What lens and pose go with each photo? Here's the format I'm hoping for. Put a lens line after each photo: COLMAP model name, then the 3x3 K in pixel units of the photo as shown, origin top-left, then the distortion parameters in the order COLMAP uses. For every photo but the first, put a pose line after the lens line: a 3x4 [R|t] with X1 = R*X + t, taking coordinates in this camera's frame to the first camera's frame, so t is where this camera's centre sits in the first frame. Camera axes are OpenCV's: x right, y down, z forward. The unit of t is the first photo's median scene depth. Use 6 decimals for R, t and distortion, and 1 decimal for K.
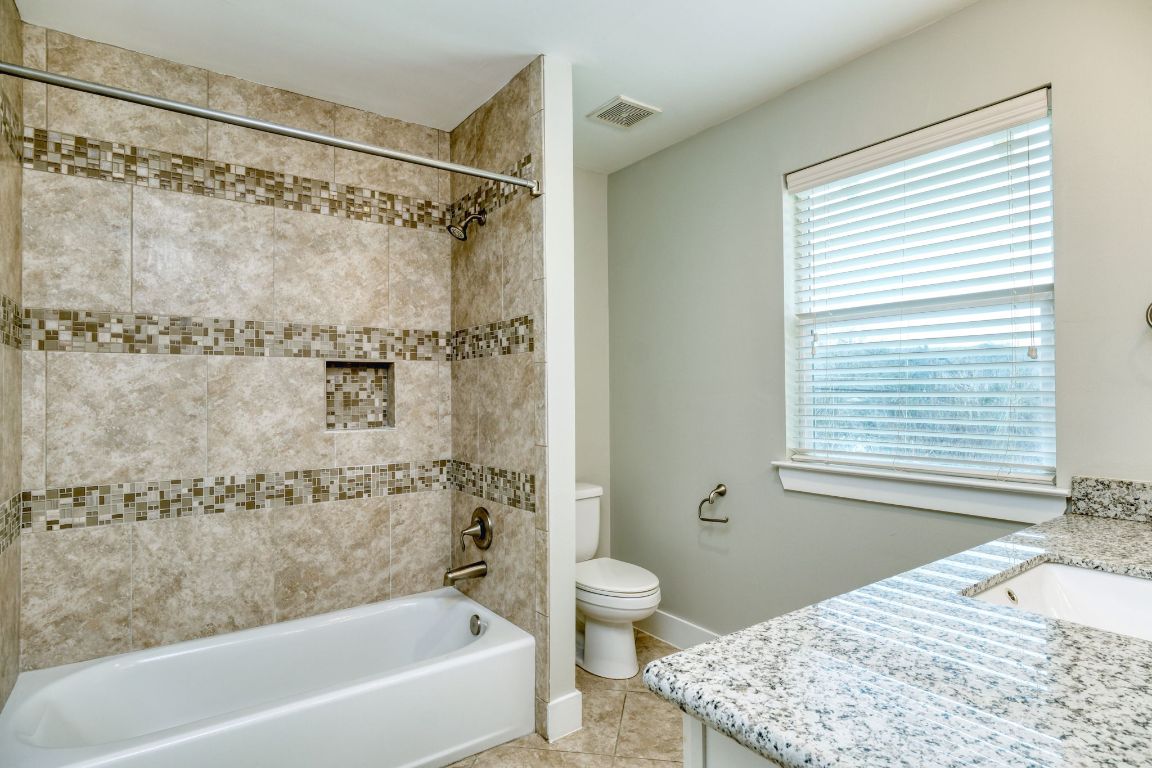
lens RADIAL K [[591.4, 0, 576.0], [0, 591.4, 389.9], [0, 0, 1]] dist [-0.012245, 0.002429]
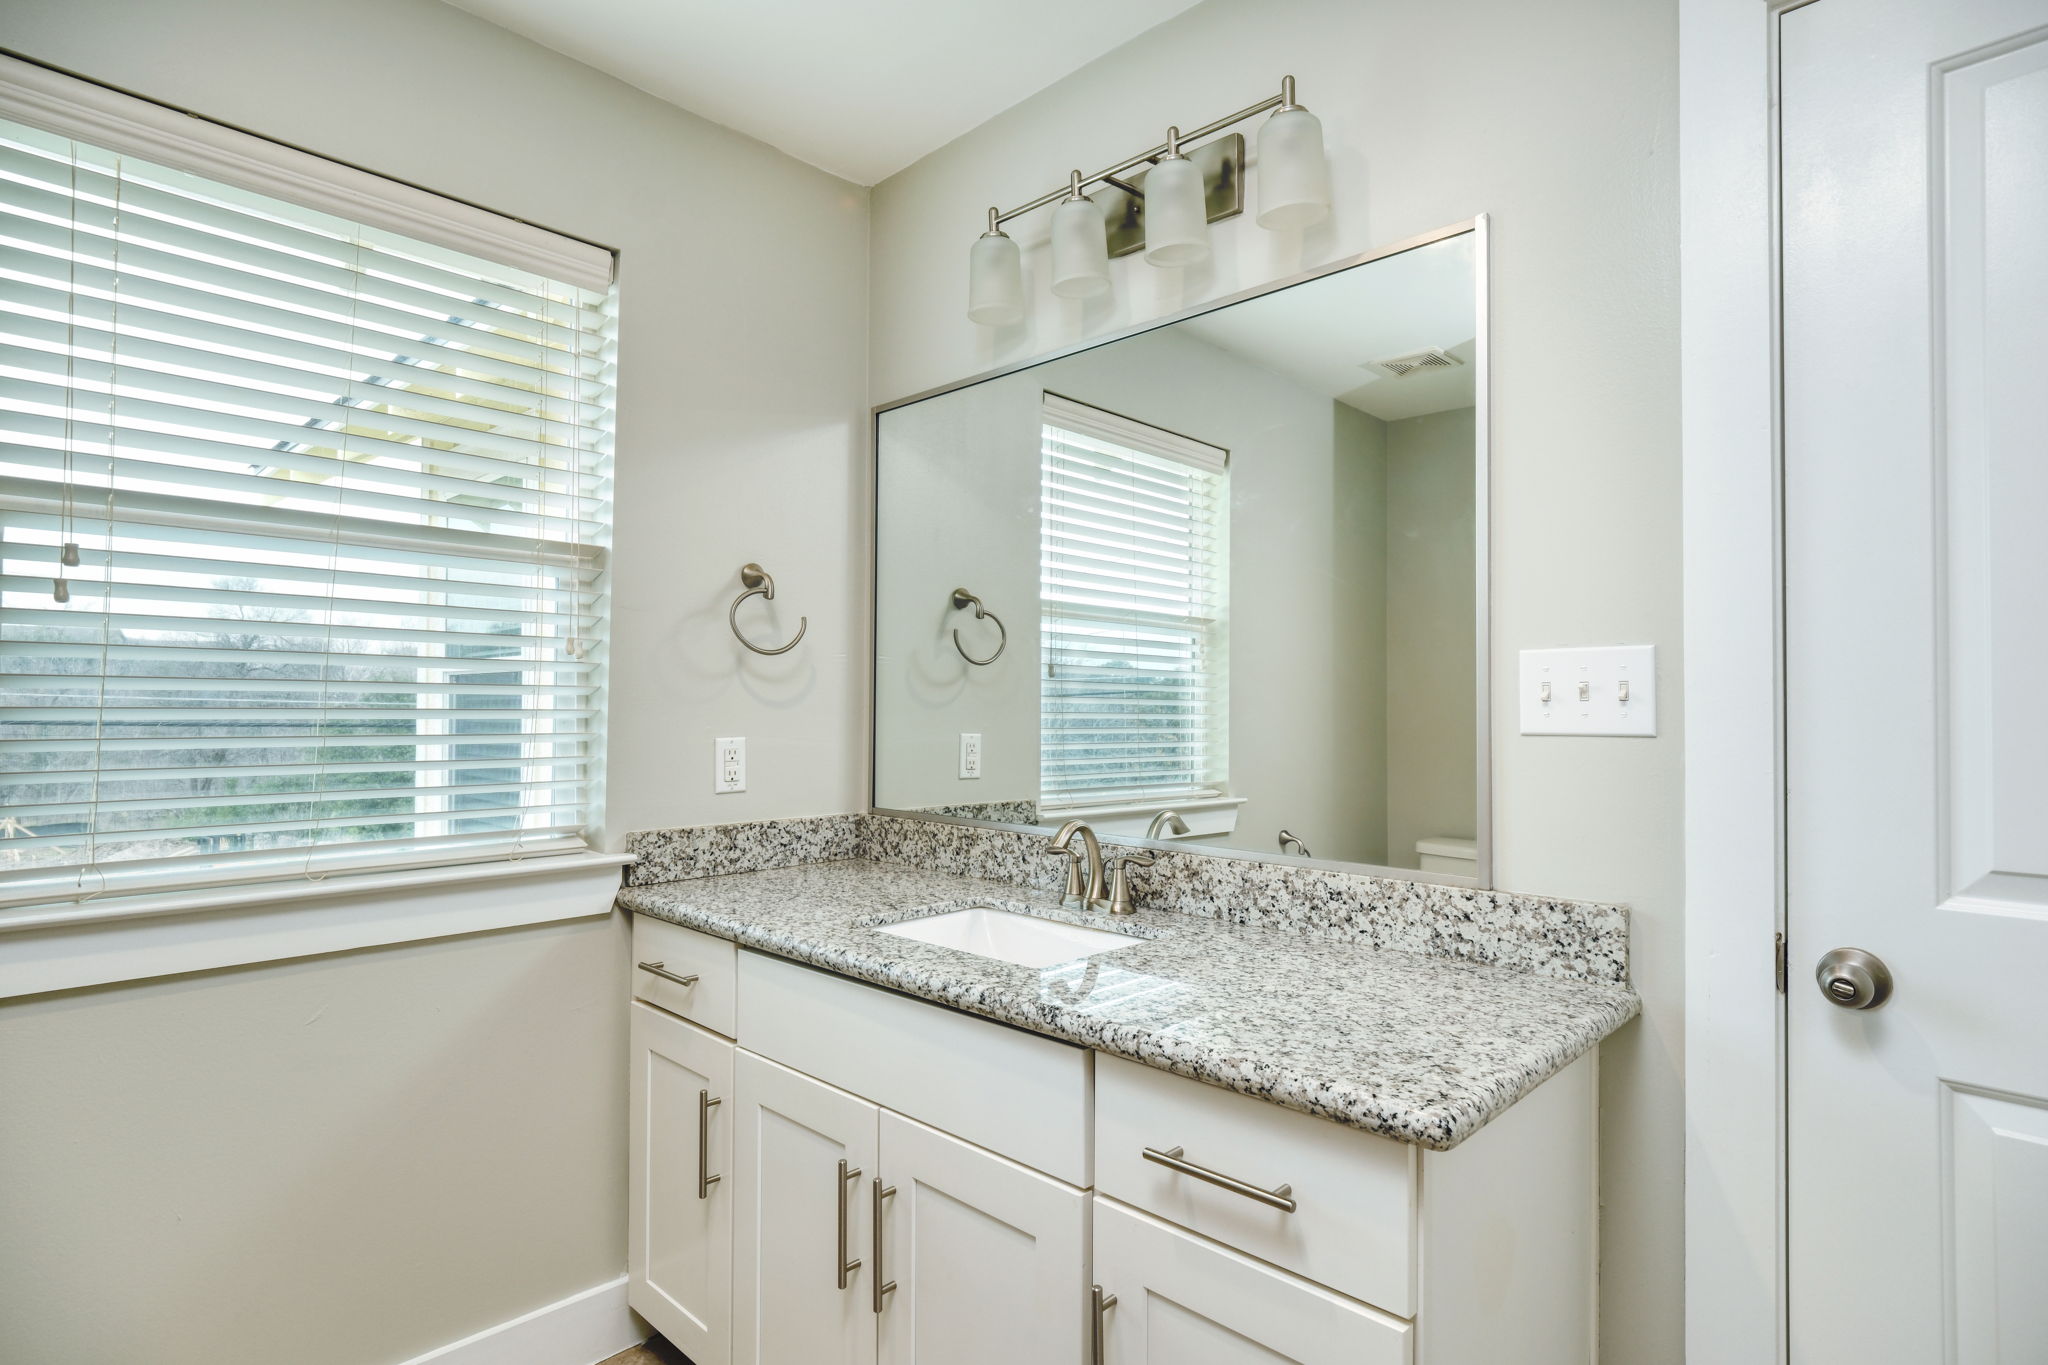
lens RADIAL K [[1051.5, 0, 1025.3], [0, 1051.5, 680.9], [0, 0, 1]] dist [-0.012245, 0.002429]
pose [[-0.149505, 0.029476, 0.988321, -0.988519], [-0.006310, 0.999507, -0.030764, 0.009631], [-0.988741, -0.010836, -0.149245, 1.630443]]
